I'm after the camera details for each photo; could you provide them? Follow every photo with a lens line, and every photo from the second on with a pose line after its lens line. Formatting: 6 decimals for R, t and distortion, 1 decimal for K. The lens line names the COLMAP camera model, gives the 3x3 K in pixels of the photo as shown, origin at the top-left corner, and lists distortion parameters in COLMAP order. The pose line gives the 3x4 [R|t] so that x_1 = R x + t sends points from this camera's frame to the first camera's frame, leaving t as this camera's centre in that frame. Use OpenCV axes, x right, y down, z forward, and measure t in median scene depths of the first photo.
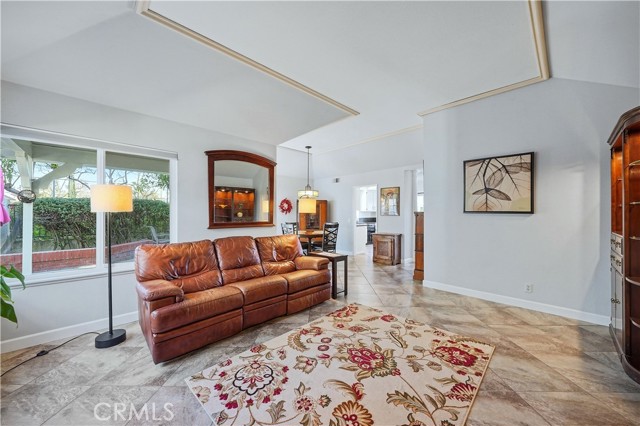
lens RADIAL K [[225.6, 0, 320.3], [0, 225.6, 213.5], [0, 0, 1]] dist [-0.000226, 0.000069]
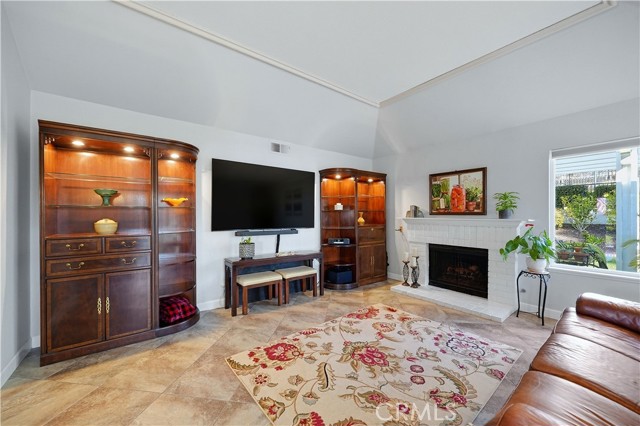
lens RADIAL K [[242.4, 0, 320.0], [0, 242.4, 213.0], [0, 0, 1]] dist [-0.012792, 0.000174]
pose [[-0.993021, -0.001294, 0.117931, 0.292726], [-0.001887, 0.999986, -0.004923, -0.003900], [-0.117923, -0.005111, -0.993010, 2.079905]]
